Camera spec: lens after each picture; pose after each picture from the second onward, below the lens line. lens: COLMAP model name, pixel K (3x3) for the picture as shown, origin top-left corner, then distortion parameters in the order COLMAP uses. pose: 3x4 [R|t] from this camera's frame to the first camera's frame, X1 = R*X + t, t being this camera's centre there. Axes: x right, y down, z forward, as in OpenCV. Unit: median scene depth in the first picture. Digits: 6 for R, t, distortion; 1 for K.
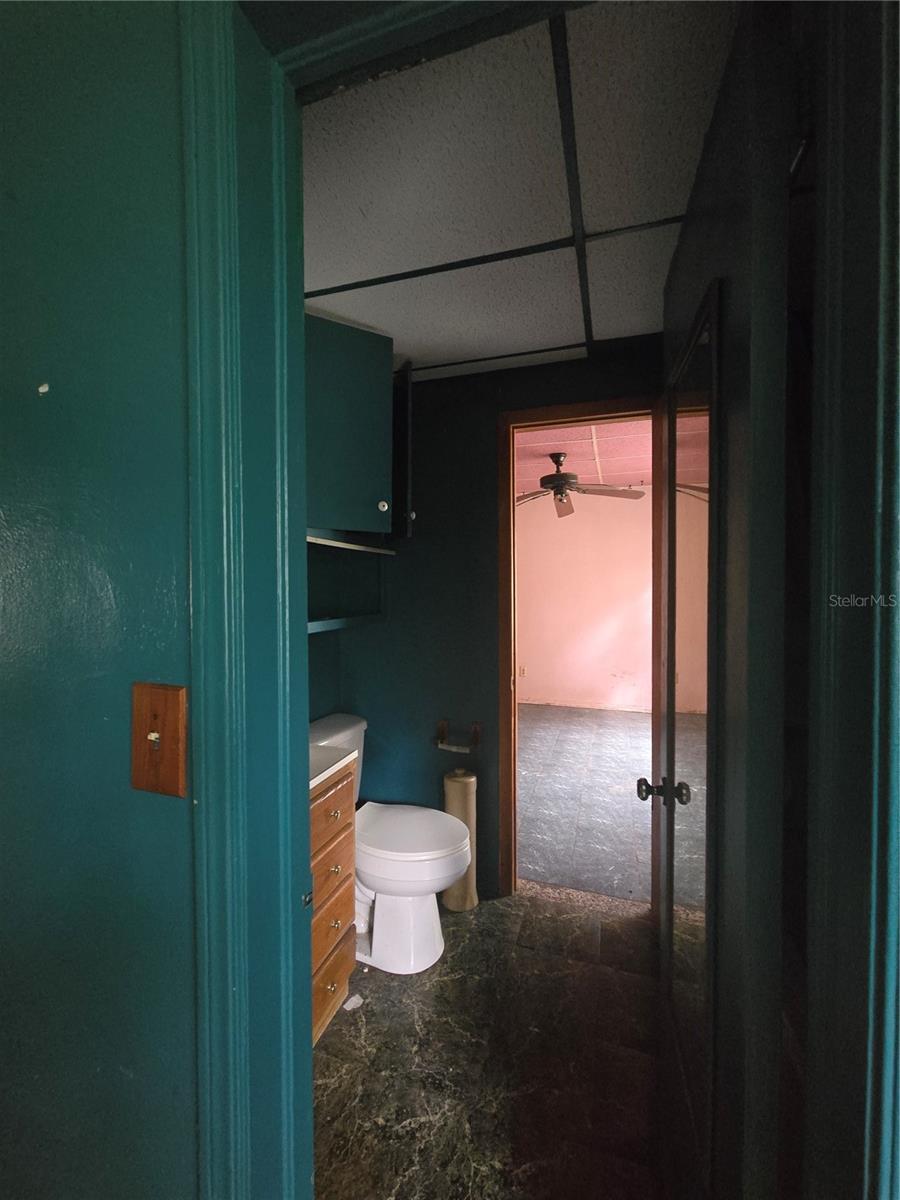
lens RADIAL K [[491.8, 0, 453.3], [0, 491.8, 592.5], [0, 0, 1]] dist [0.001769, 0.000109]
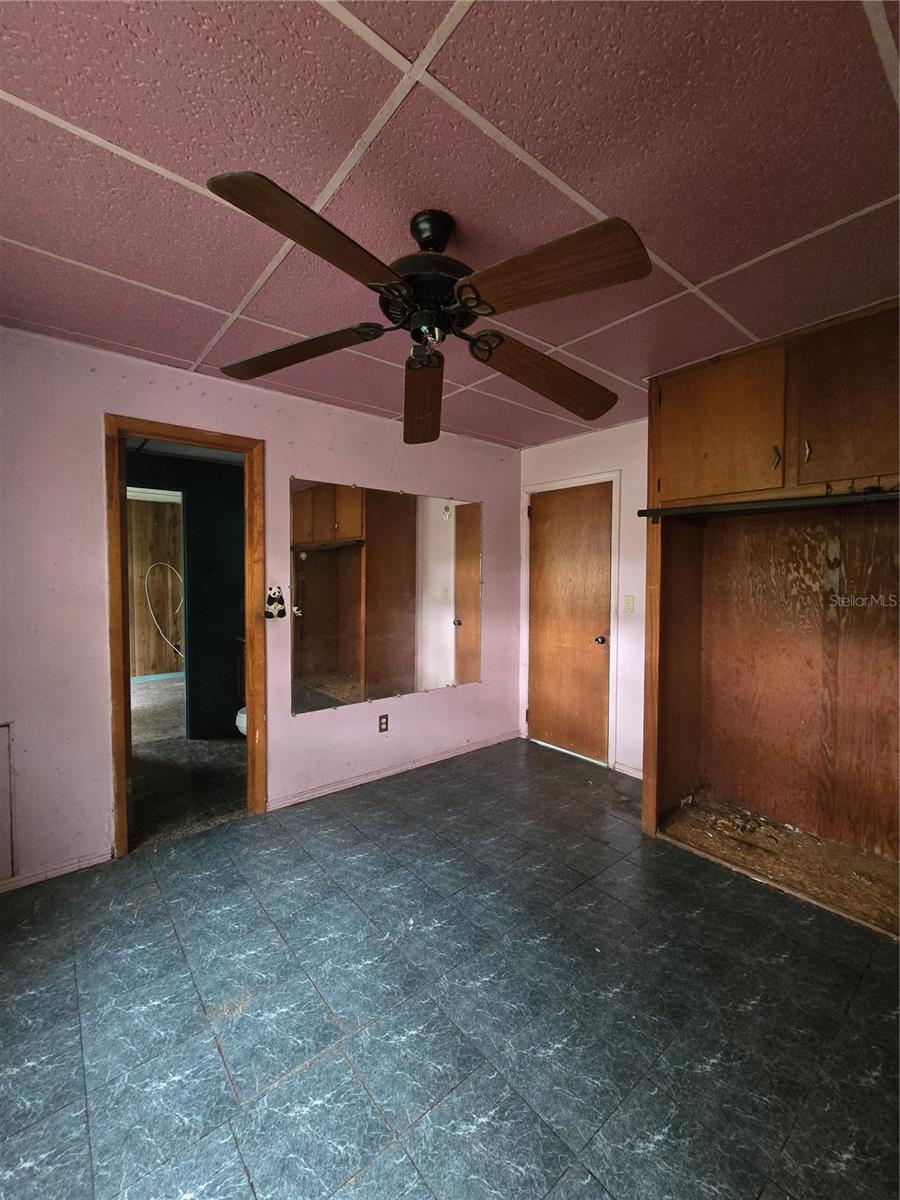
lens RADIAL K [[491.8, 0, 445.0], [0, 491.8, 593.9], [0, 0, 1]] dist [0.001769, 0.000109]
pose [[-0.542869, 0.032723, -0.839180, 0.533756], [-0.016437, 0.998635, 0.049574, -0.022777], [0.839657, 0.040706, -0.541590, 1.232006]]
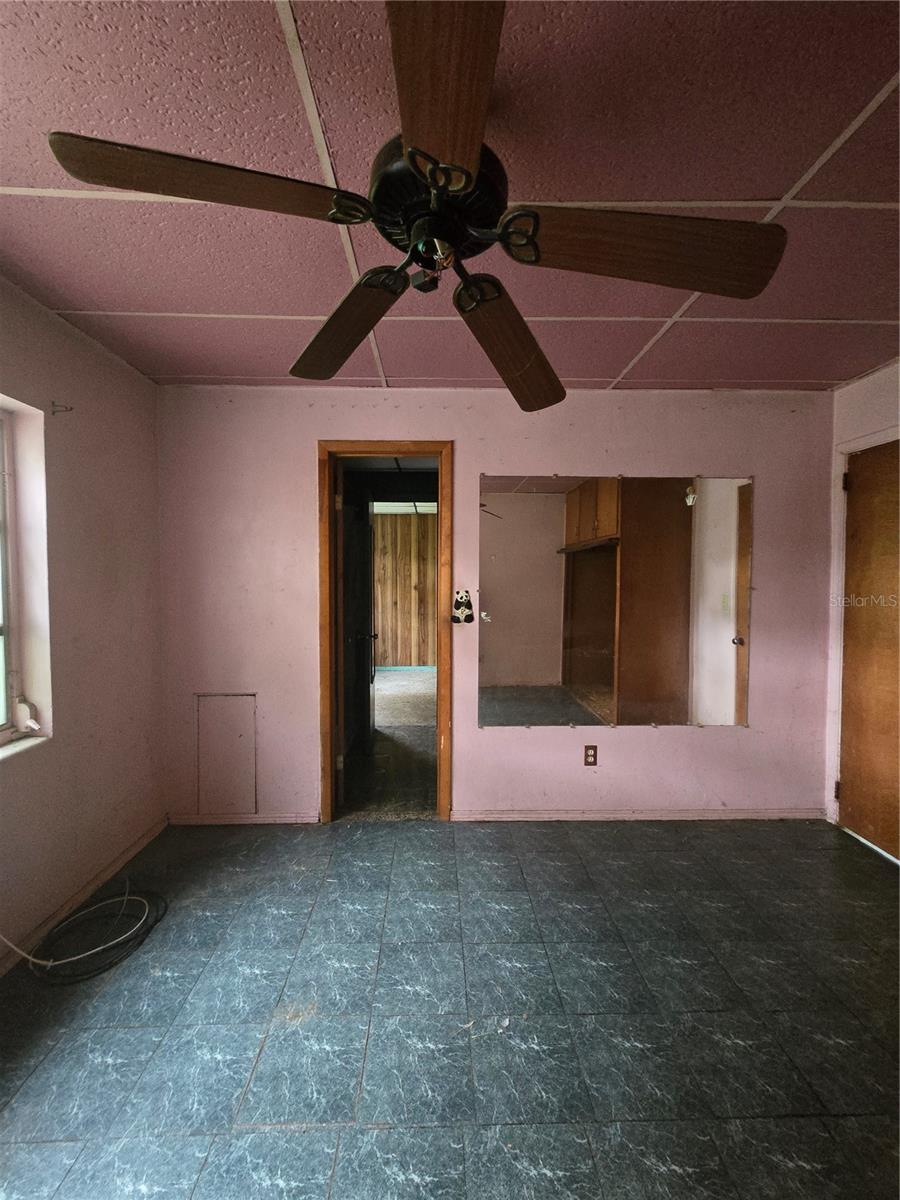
lens RADIAL K [[491.8, 0, 445.7], [0, 491.8, 593.6], [0, 0, 1]] dist [0.001769, 0.000109]
pose [[-0.944399, 0.012022, -0.328582, 0.307504], [-0.004781, 0.998724, 0.050280, -0.023949], [0.328767, 0.049056, -0.943136, 1.283172]]
